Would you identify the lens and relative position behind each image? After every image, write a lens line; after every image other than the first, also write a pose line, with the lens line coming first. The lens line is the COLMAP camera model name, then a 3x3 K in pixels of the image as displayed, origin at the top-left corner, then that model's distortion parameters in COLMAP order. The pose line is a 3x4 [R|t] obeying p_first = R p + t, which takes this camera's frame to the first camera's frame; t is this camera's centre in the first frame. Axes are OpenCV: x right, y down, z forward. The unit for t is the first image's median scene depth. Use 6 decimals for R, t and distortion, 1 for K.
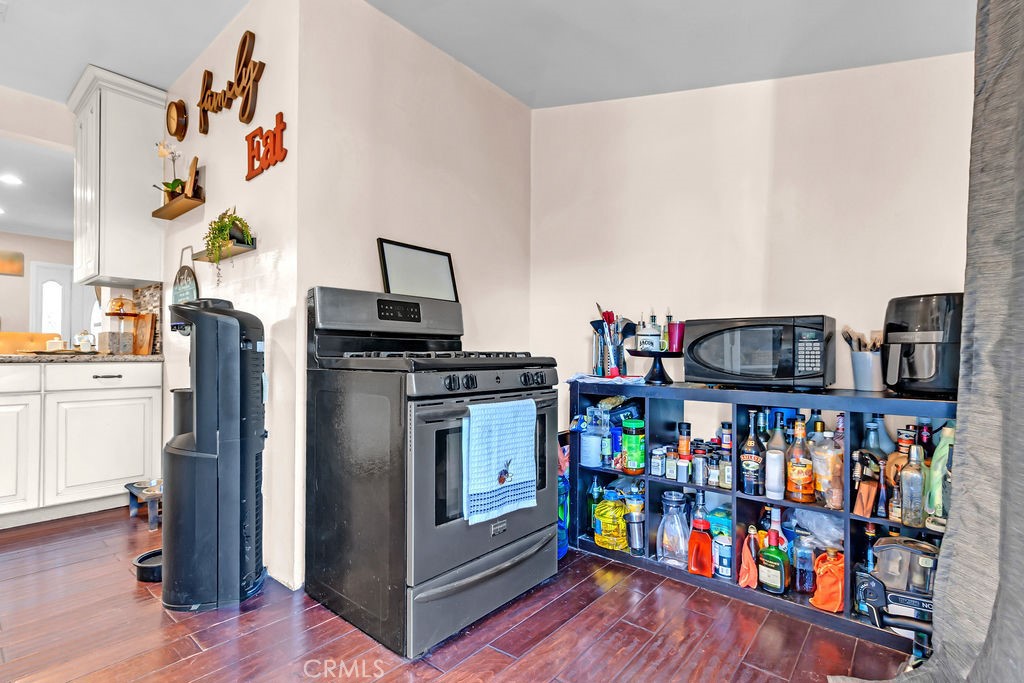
lens RADIAL K [[483.7, 0, 513.4], [0, 483.7, 355.3], [0, 0, 1]] dist [0.001045, -0.000106]
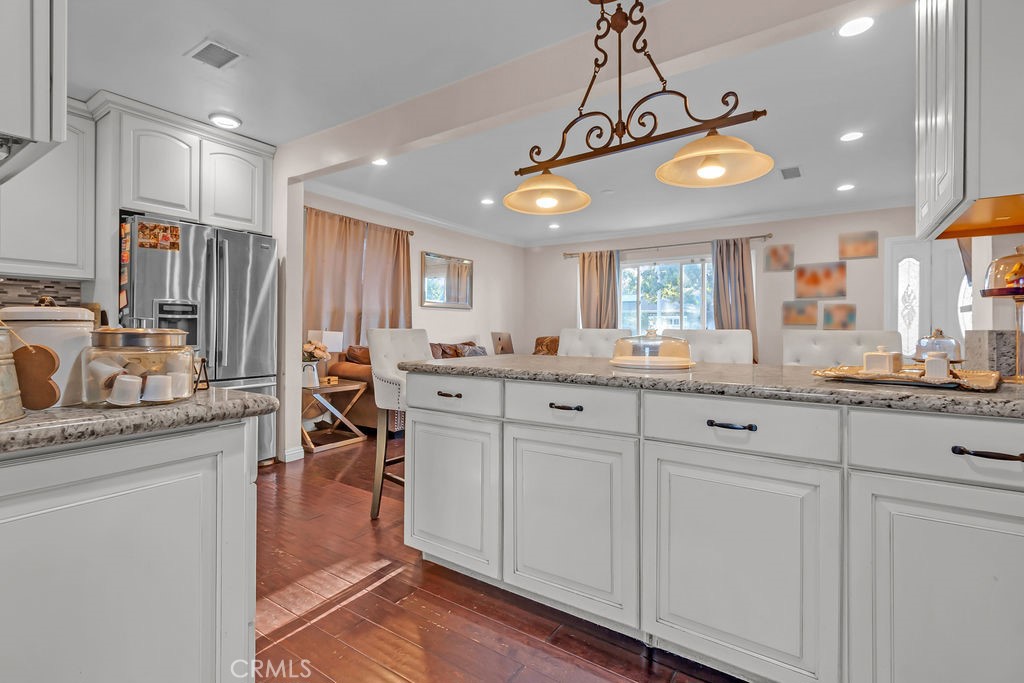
lens RADIAL K [[478.8, 0, 511.0], [0, 478.8, 324.0], [0, 0, 1]] dist [-0.001523, -0.000388]
pose [[0.097662, -0.014807, -0.995109, -0.478749], [-0.009021, 0.999835, -0.015762, -0.049445], [0.995179, 0.010516, 0.097512, 0.562743]]
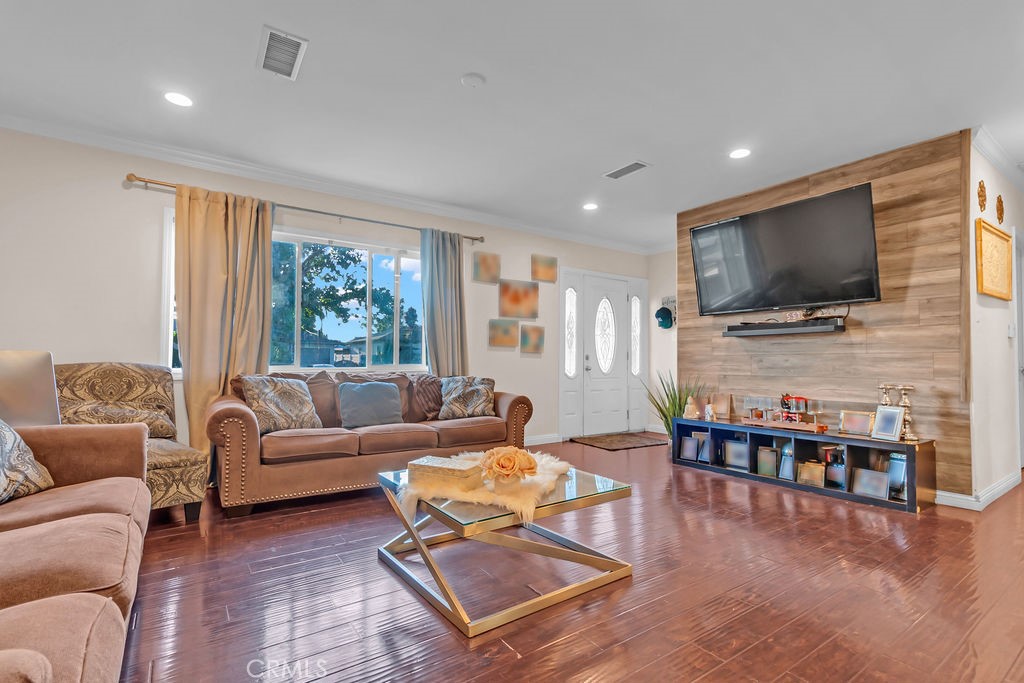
lens RADIAL K [[483.7, 0, 513.4], [0, 483.7, 355.3], [0, 0, 1]] dist [0.001045, -0.000106]
pose [[0.966269, -0.013432, -0.257186, -1.836998], [0.006000, 0.999542, -0.029659, -0.000843], [0.257467, 0.027115, 0.965907, 0.224192]]
